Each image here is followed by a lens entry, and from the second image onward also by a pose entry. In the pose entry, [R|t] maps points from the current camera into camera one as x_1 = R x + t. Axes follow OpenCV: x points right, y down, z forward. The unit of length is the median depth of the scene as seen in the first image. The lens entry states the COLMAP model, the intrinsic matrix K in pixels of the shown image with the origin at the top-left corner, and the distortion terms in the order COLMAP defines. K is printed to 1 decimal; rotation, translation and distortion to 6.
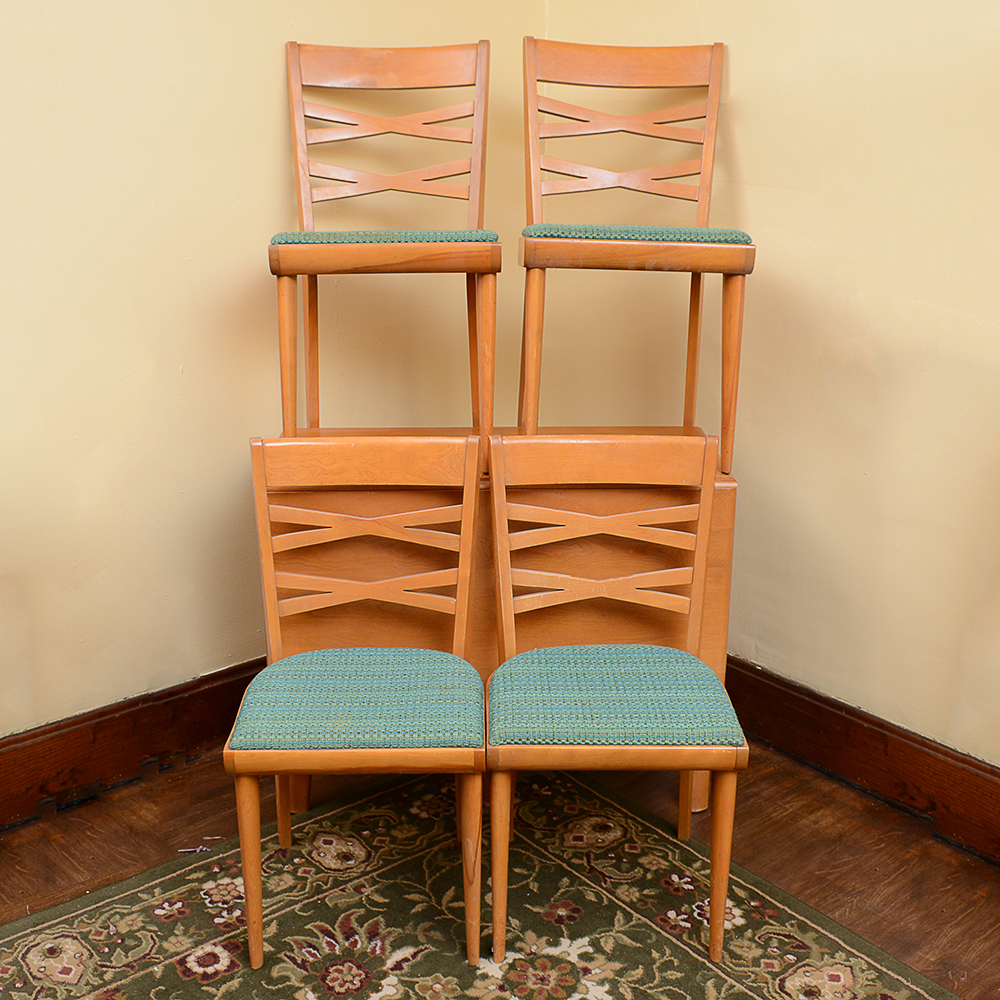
lens RADIAL K [[1327.1, 0, 491.6], [0, 1327.1, 505.0], [0, 0, 1]] dist [-0.080199, 0.000000]
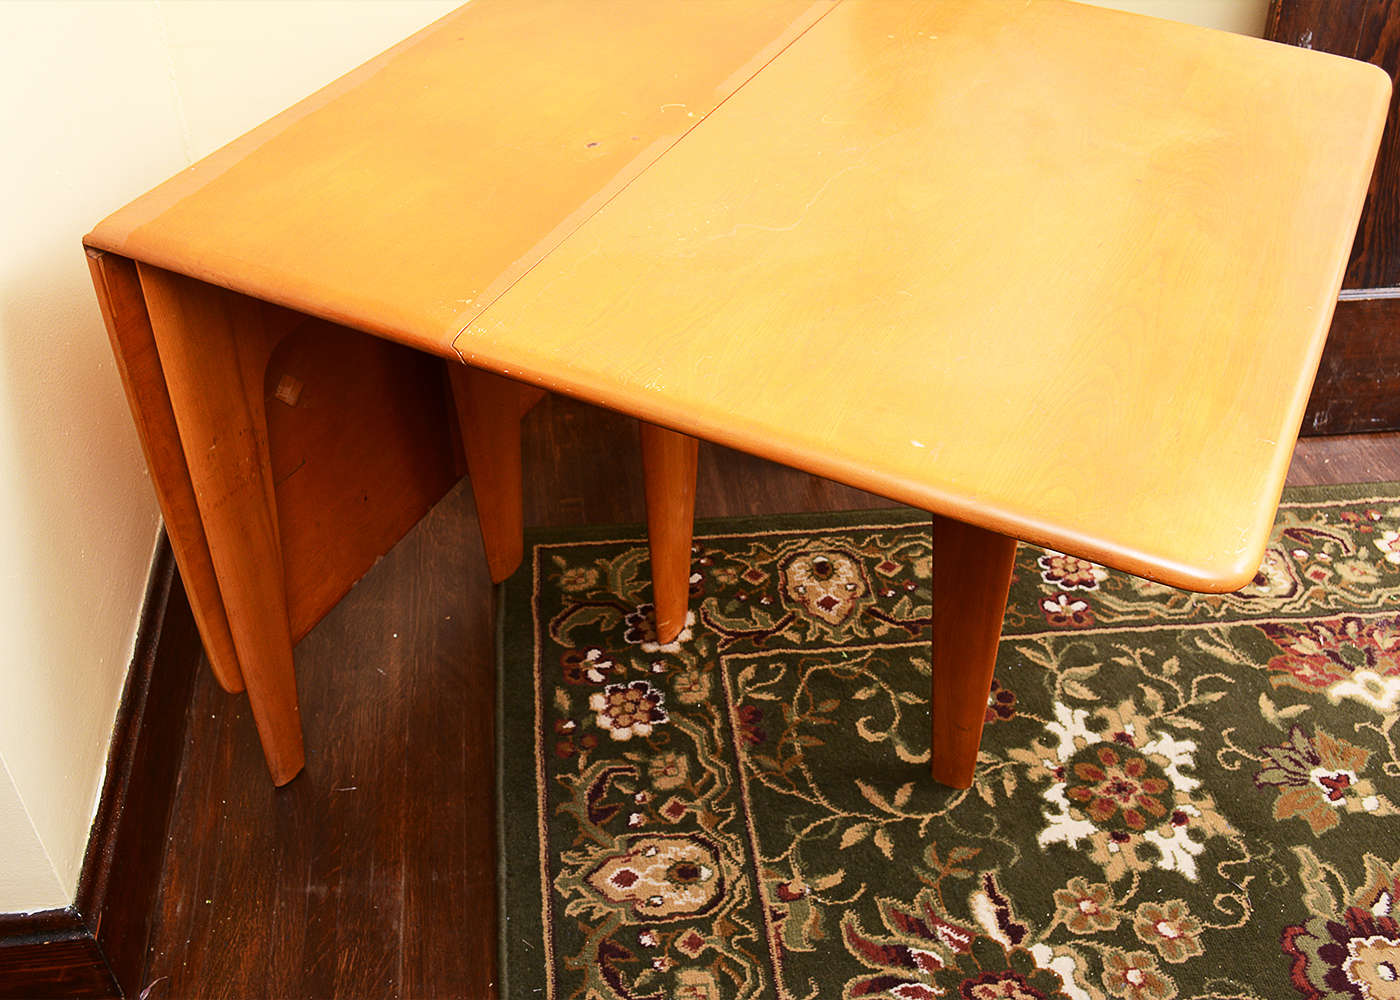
lens RADIAL K [[1443.1, 0, 711.0], [0, 1443.1, 486.2], [0, 0, 1]] dist [-0.053291, 0.000000]
pose [[0.522346, -0.534135, 0.664721, -0.453377], [0.249844, 0.841172, 0.479591, -0.172106], [-0.815311, -0.084436, 0.572833, 0.704768]]
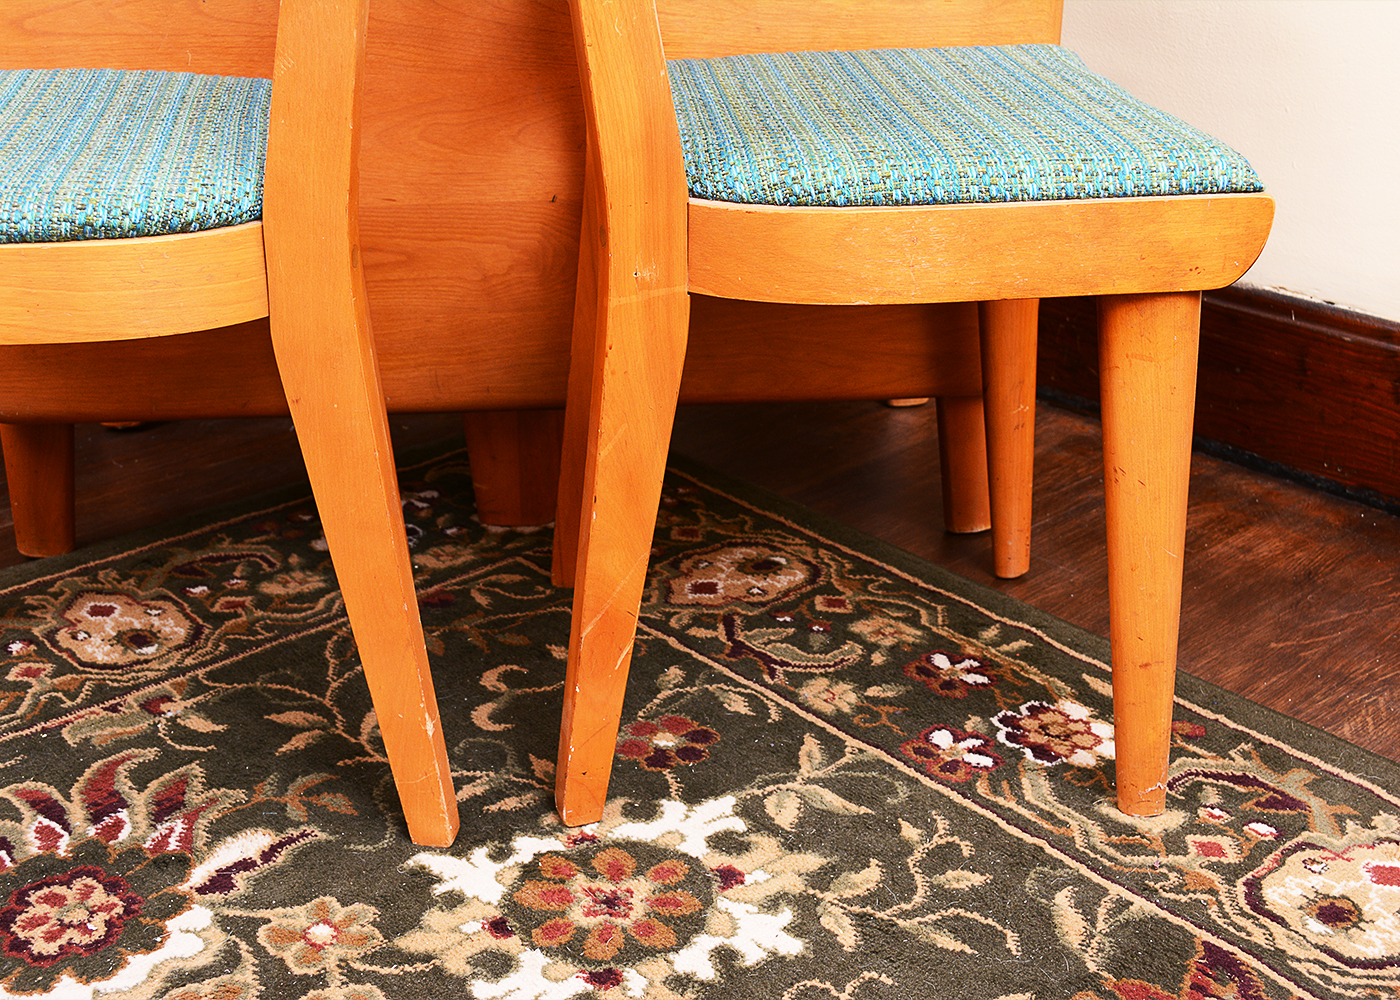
lens RADIAL K [[1797.2, 0, 702.1], [0, 1797.2, 499.9], [0, 0, 1]] dist [-0.038277, 0.000000]
pose [[0.997884, -0.021726, 0.061289, 0.033225], [0.016186, 0.995857, 0.089480, 0.190210], [-0.062979, -0.088299, 0.994101, 0.473205]]
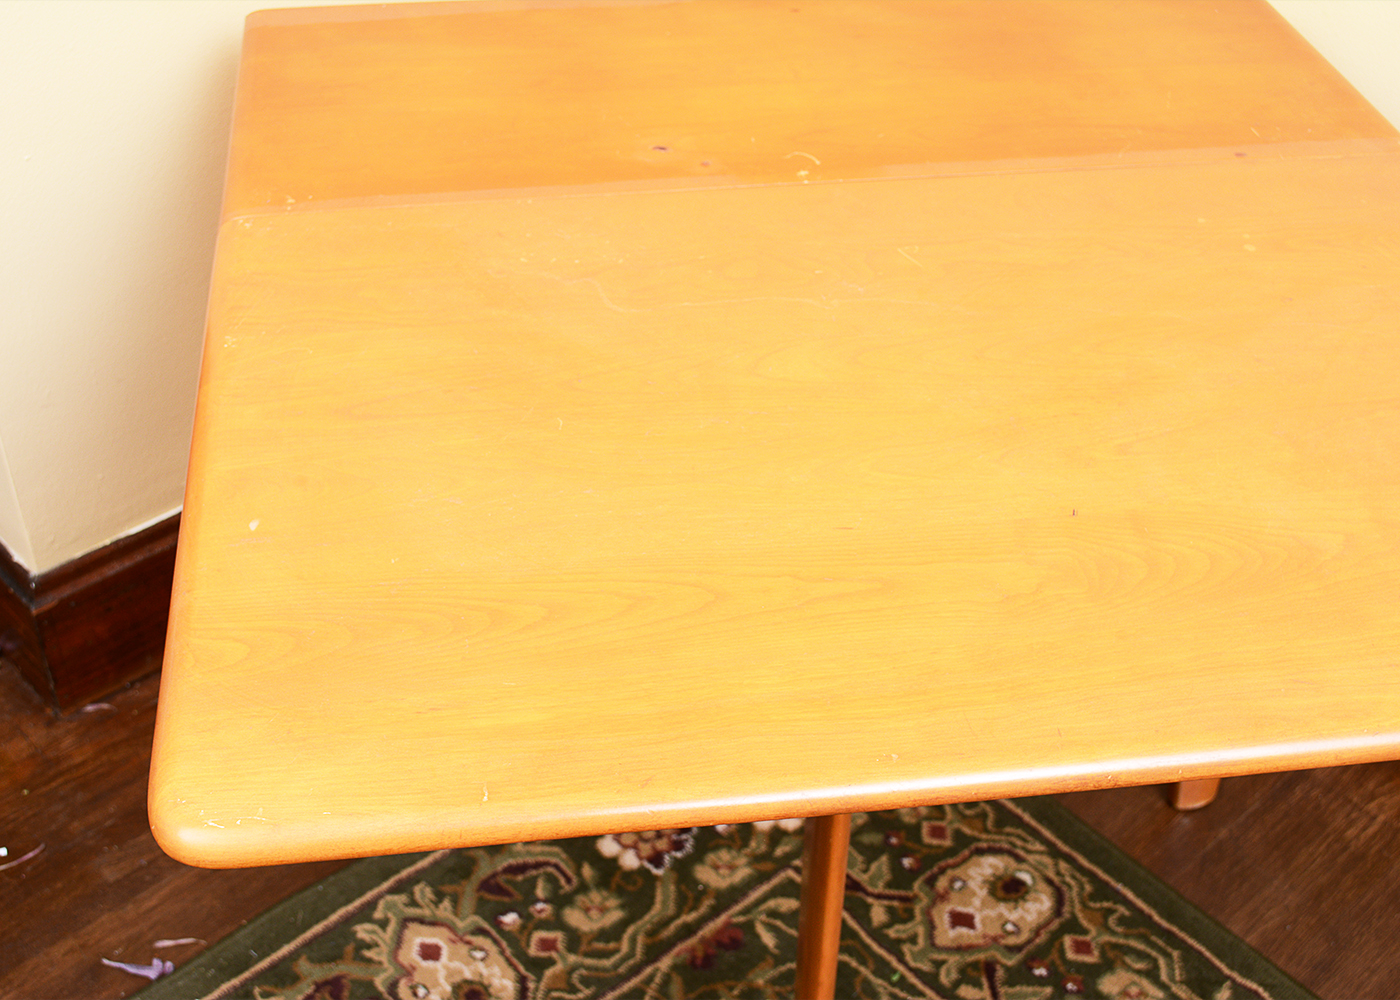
lens RADIAL K [[1797.2, 0, 703.5], [0, 1797.2, 485.8], [0, 0, 1]] dist [-0.038277, 0.000000]
pose [[0.997988, -0.016949, 0.061097, -0.070133], [-0.004621, 0.941601, 0.336699, -0.120785], [-0.063236, -0.336304, 0.939628, 0.501344]]
